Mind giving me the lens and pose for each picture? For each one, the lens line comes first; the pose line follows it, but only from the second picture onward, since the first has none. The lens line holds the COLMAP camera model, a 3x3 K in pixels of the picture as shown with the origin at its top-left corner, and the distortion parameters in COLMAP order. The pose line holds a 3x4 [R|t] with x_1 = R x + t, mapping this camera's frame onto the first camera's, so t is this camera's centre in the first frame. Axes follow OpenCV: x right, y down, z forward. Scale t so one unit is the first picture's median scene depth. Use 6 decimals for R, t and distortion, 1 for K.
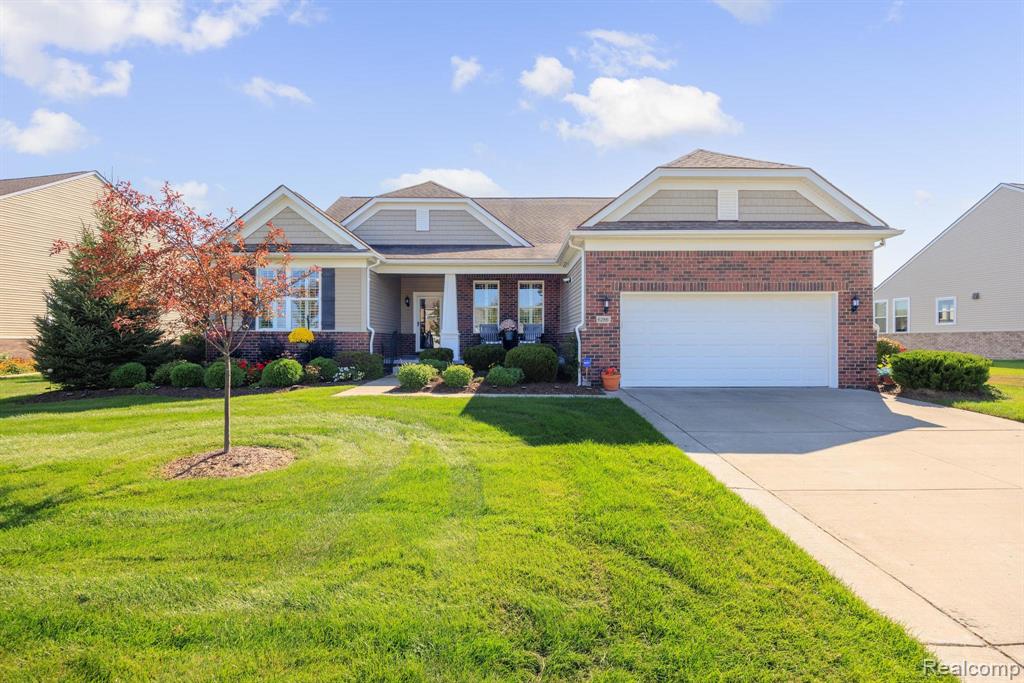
lens RADIAL K [[513.5, 0, 512.0], [0, 513.5, 341.5], [0, 0, 1]] dist [-0.017112, -0.000211]
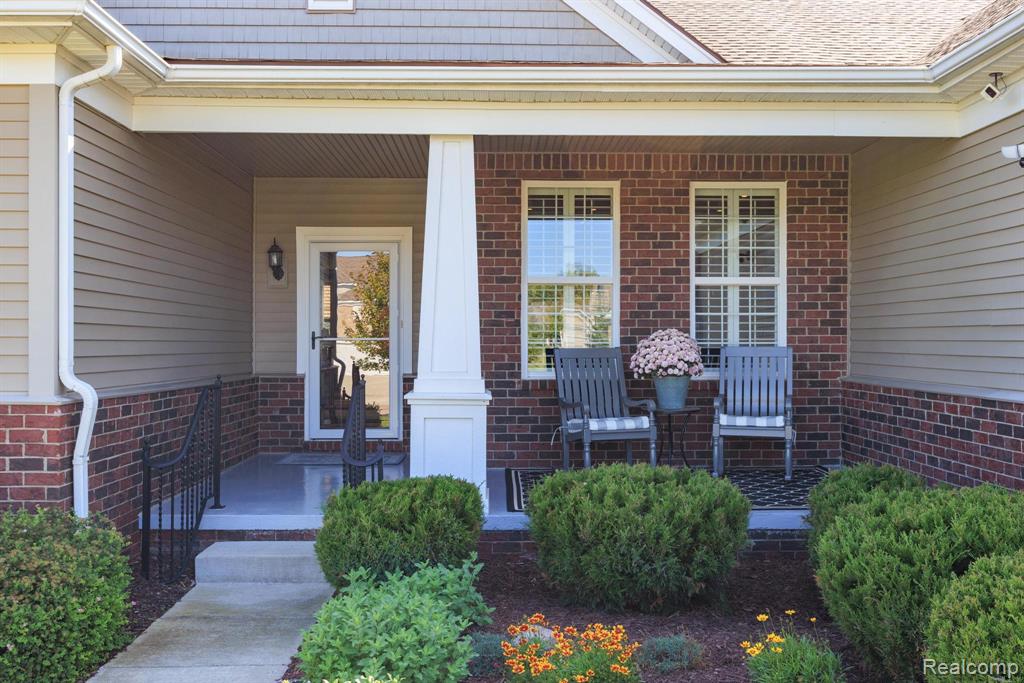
lens RADIAL K [[981.6, 0, 512.0], [0, 981.6, 341.5], [0, 0, 1]] dist [-0.003478, -0.000848]
pose [[0.999858, 0.001434, 0.016802, -0.110035], [-0.001363, 0.999990, -0.004255, -0.041648], [-0.016808, 0.004231, 0.999850, 0.609147]]
